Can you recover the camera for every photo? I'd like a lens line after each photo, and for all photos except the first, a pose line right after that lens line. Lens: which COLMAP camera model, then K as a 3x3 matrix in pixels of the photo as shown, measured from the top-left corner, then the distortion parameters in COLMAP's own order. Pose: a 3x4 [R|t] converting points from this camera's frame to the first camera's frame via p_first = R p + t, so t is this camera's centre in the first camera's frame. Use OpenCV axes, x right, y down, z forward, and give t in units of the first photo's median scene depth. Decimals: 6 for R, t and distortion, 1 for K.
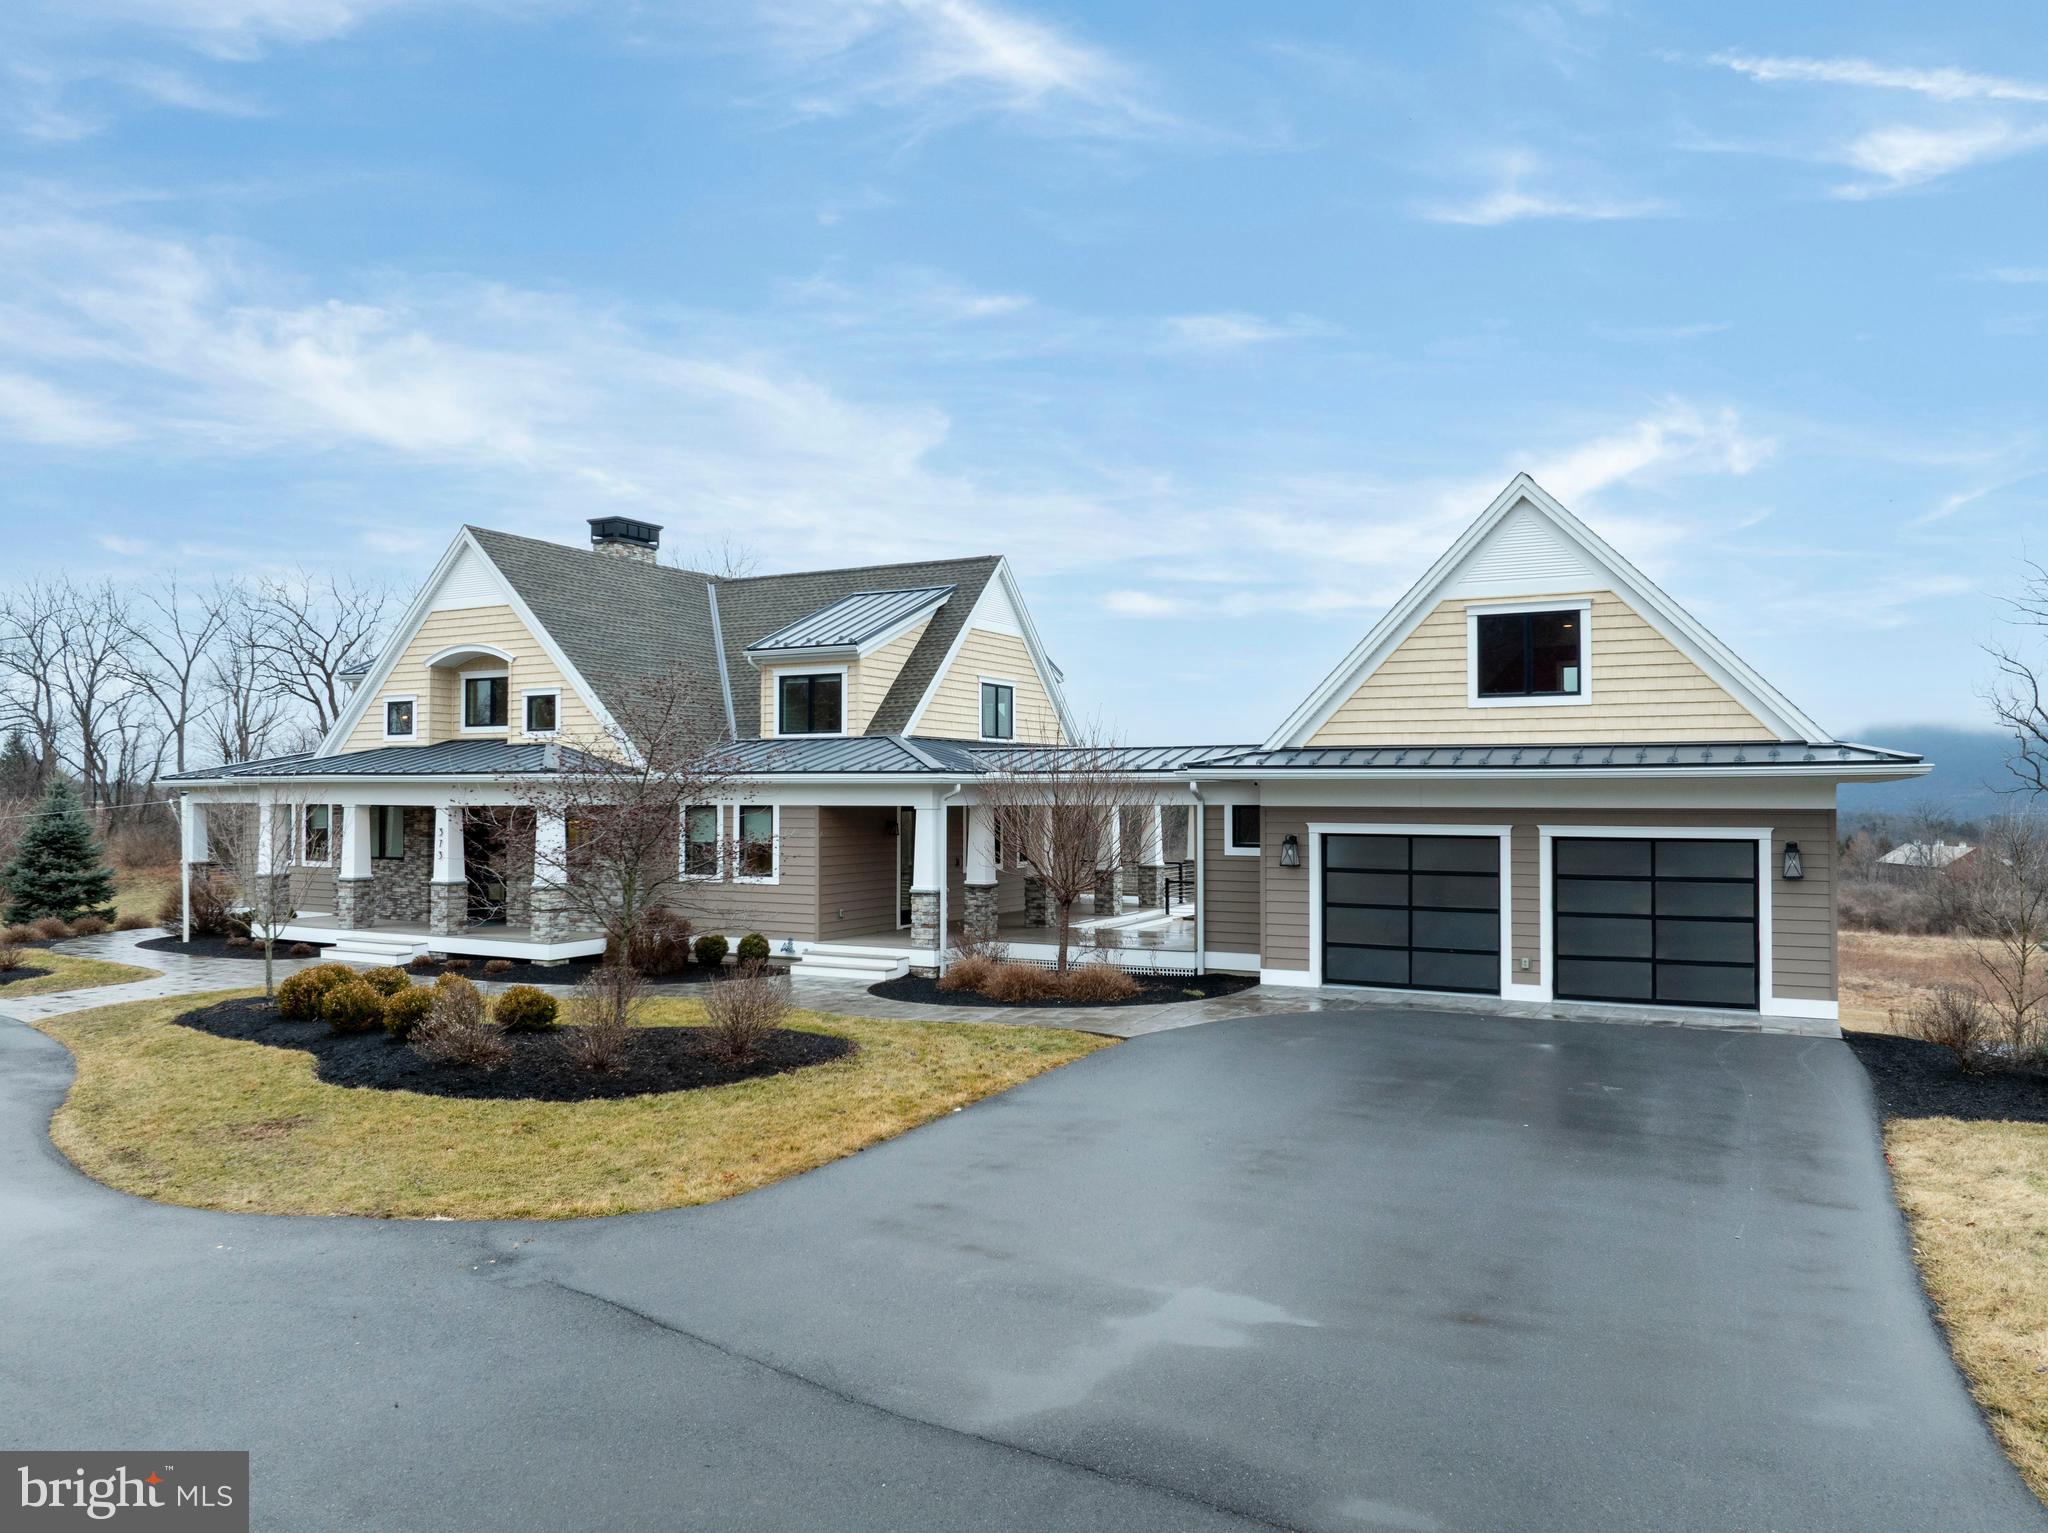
lens RADIAL K [[1439.1, 0, 1024.0], [0, 1439.1, 766.5], [0, 0, 1]] dist [-0.038484, 0.007409]
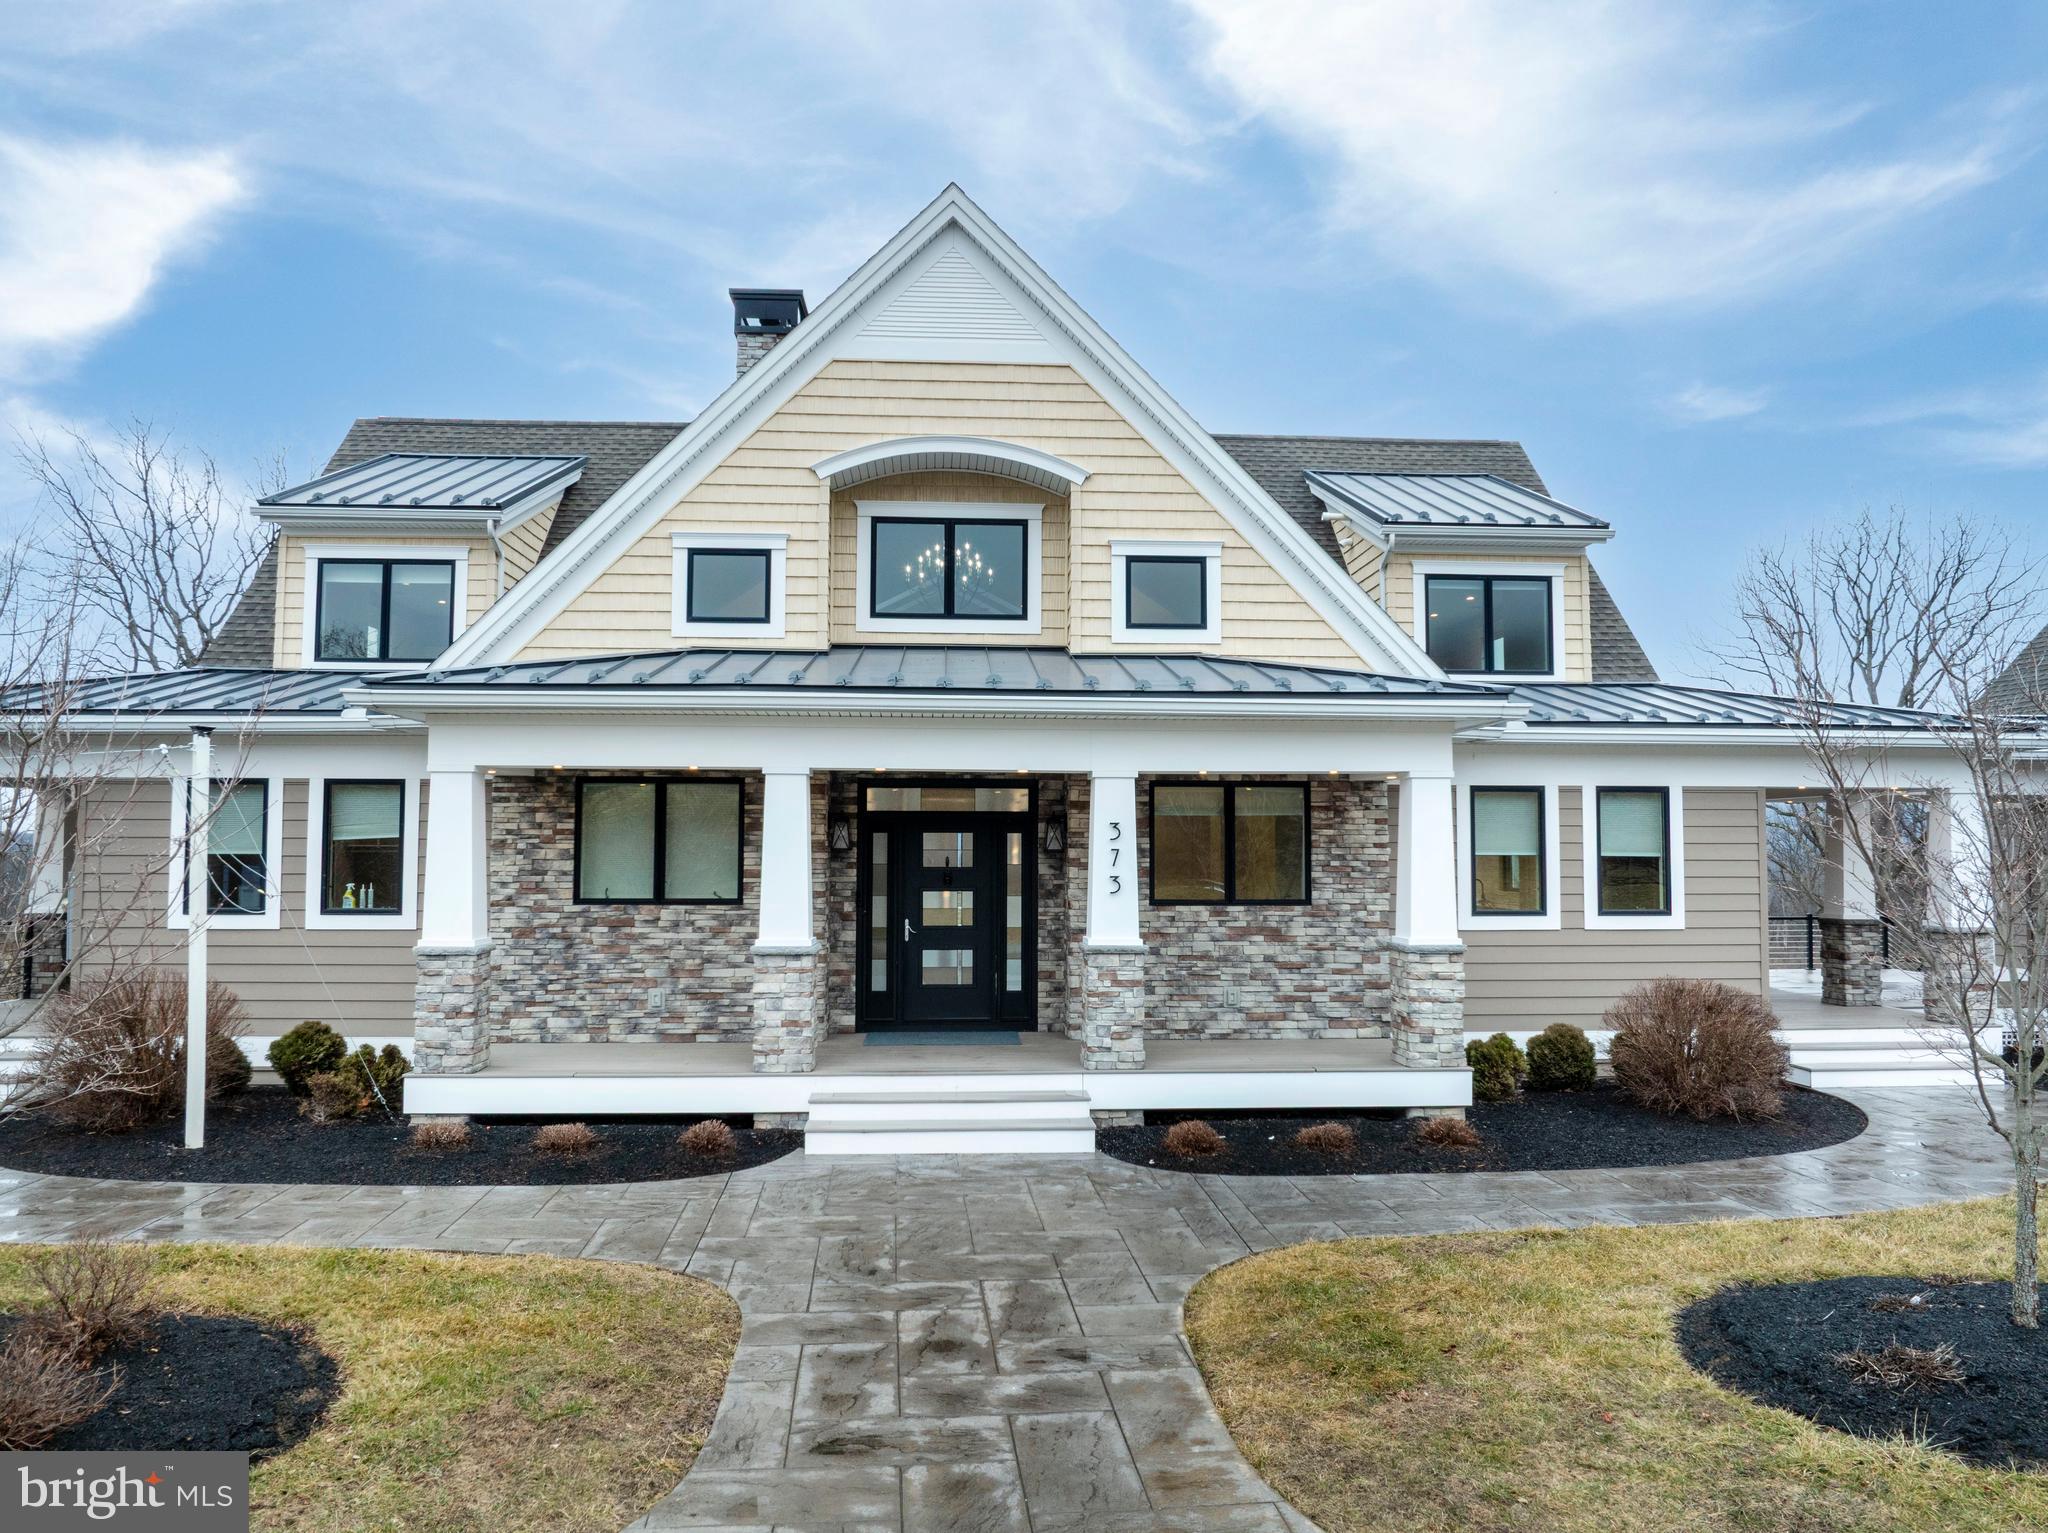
lens RADIAL K [[1443.3, 0, 1024.0], [0, 1443.3, 766.5], [0, 0, 1]] dist [-0.003872, -0.072689]
pose [[0.855069, 0.032963, 0.517465, -0.630814], [-0.012958, 0.999024, -0.042226, 0.043072], [-0.518352, 0.029401, 0.854662, 0.609740]]
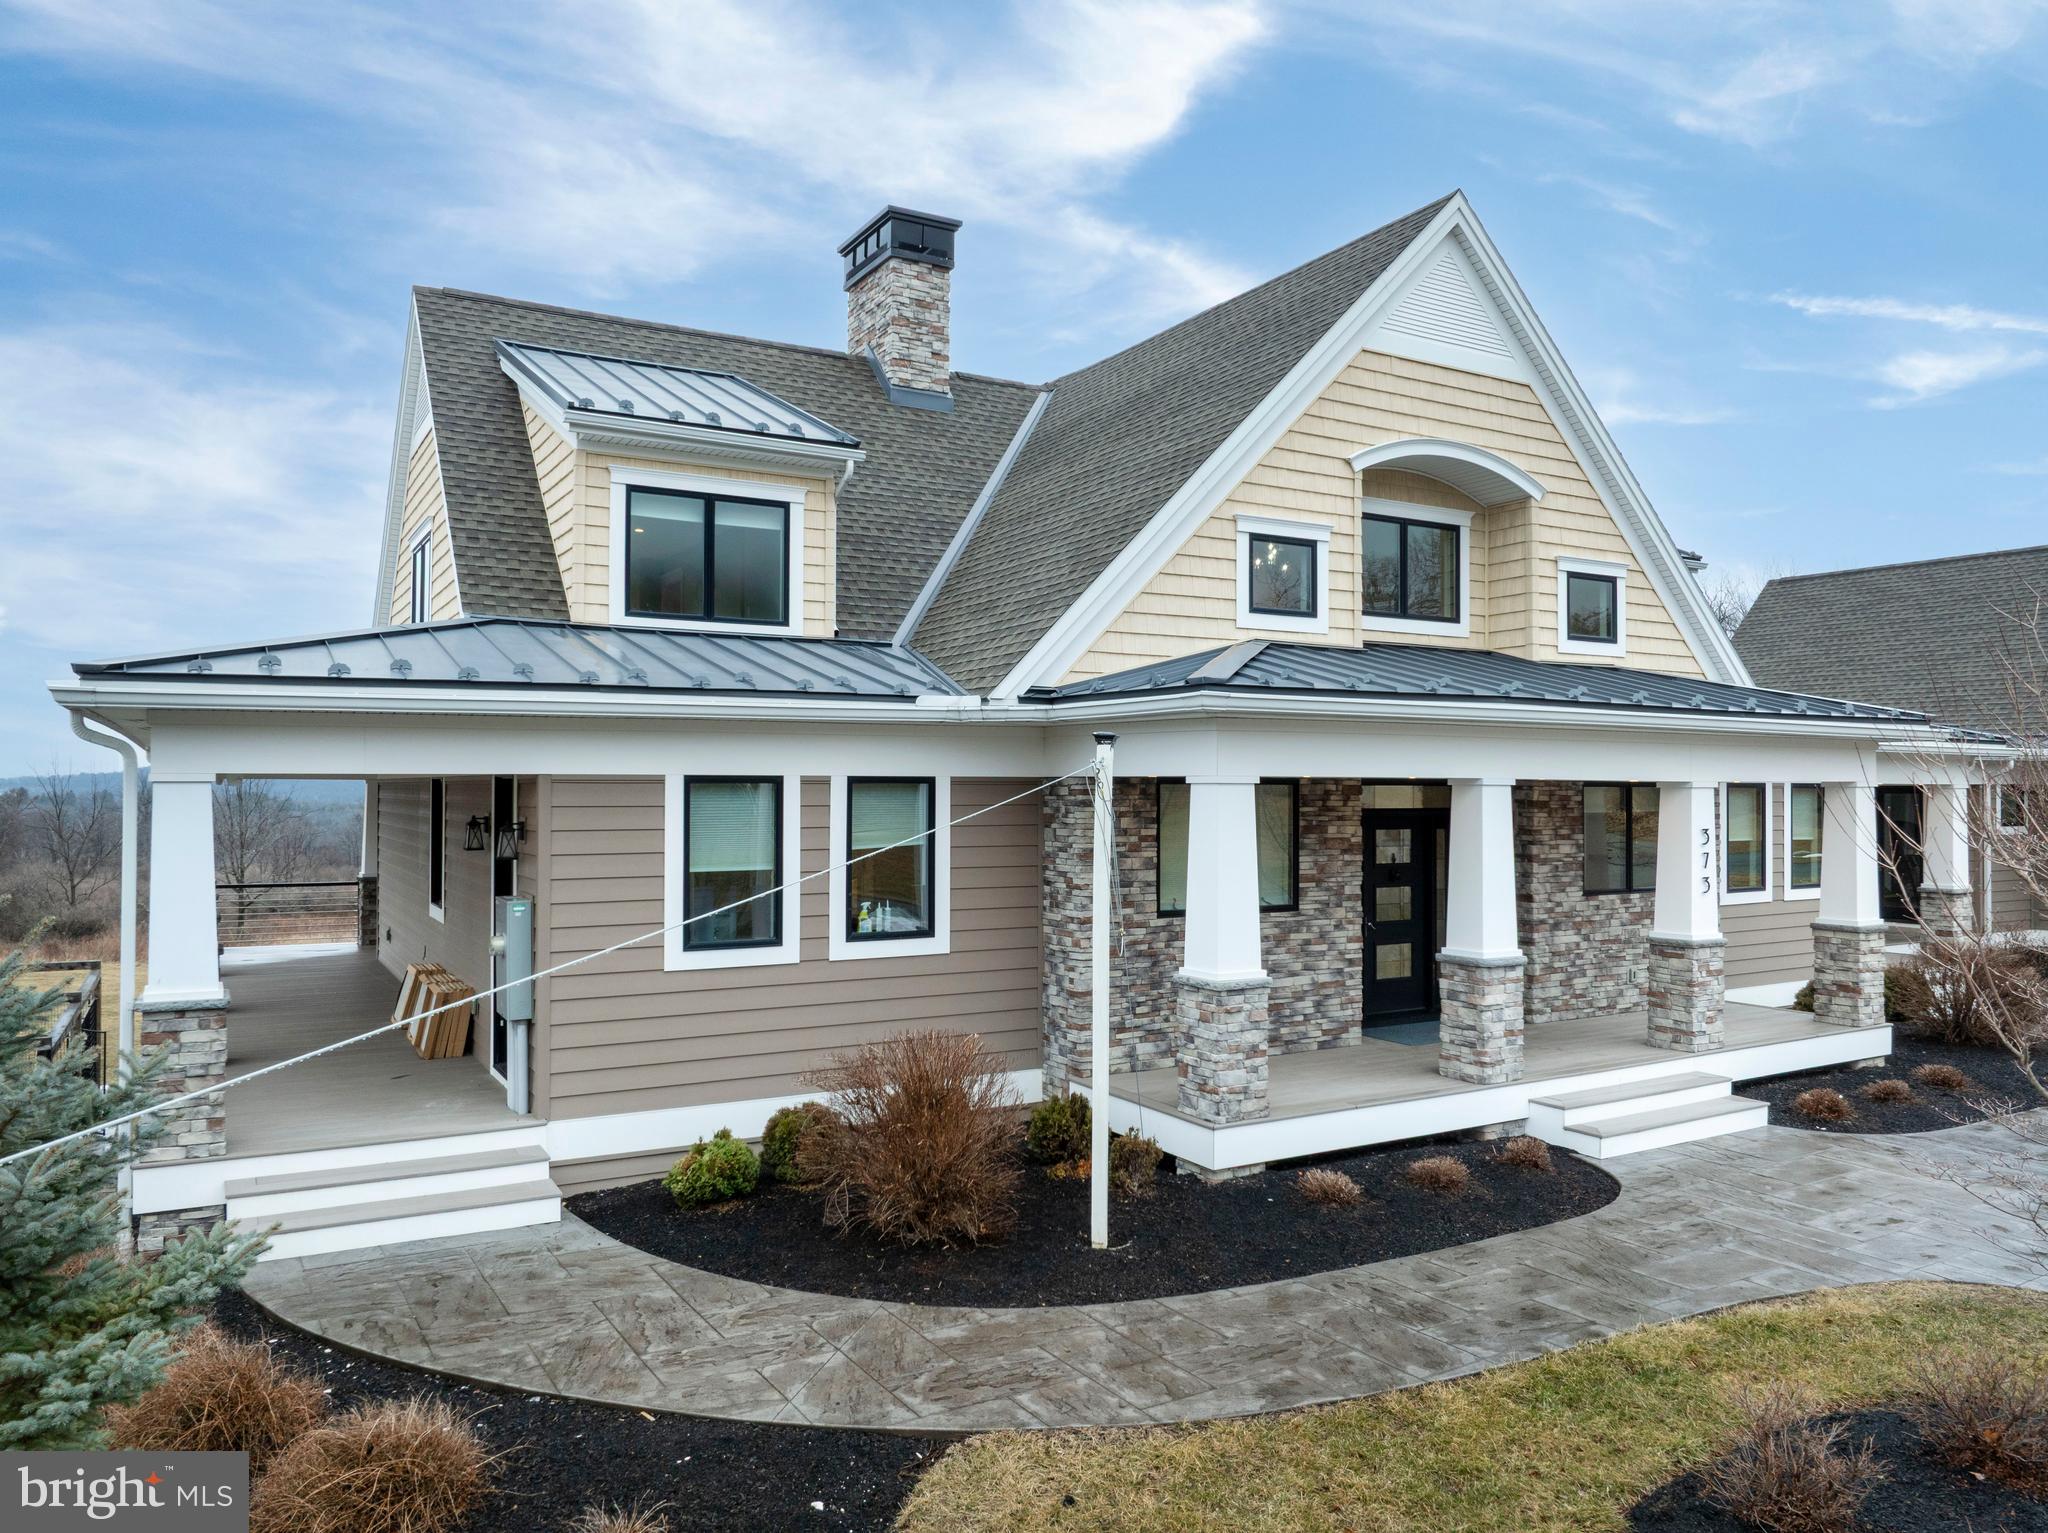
lens RADIAL K [[1443.3, 0, 1024.0], [0, 1443.3, 766.5], [0, 0, 1]] dist [-0.003872, -0.072689]
pose [[0.530015, 0.014506, 0.847864, -0.898134], [-0.019548, 0.999797, -0.004886, 0.027861], [-0.847763, -0.013984, 0.530191, 0.897380]]
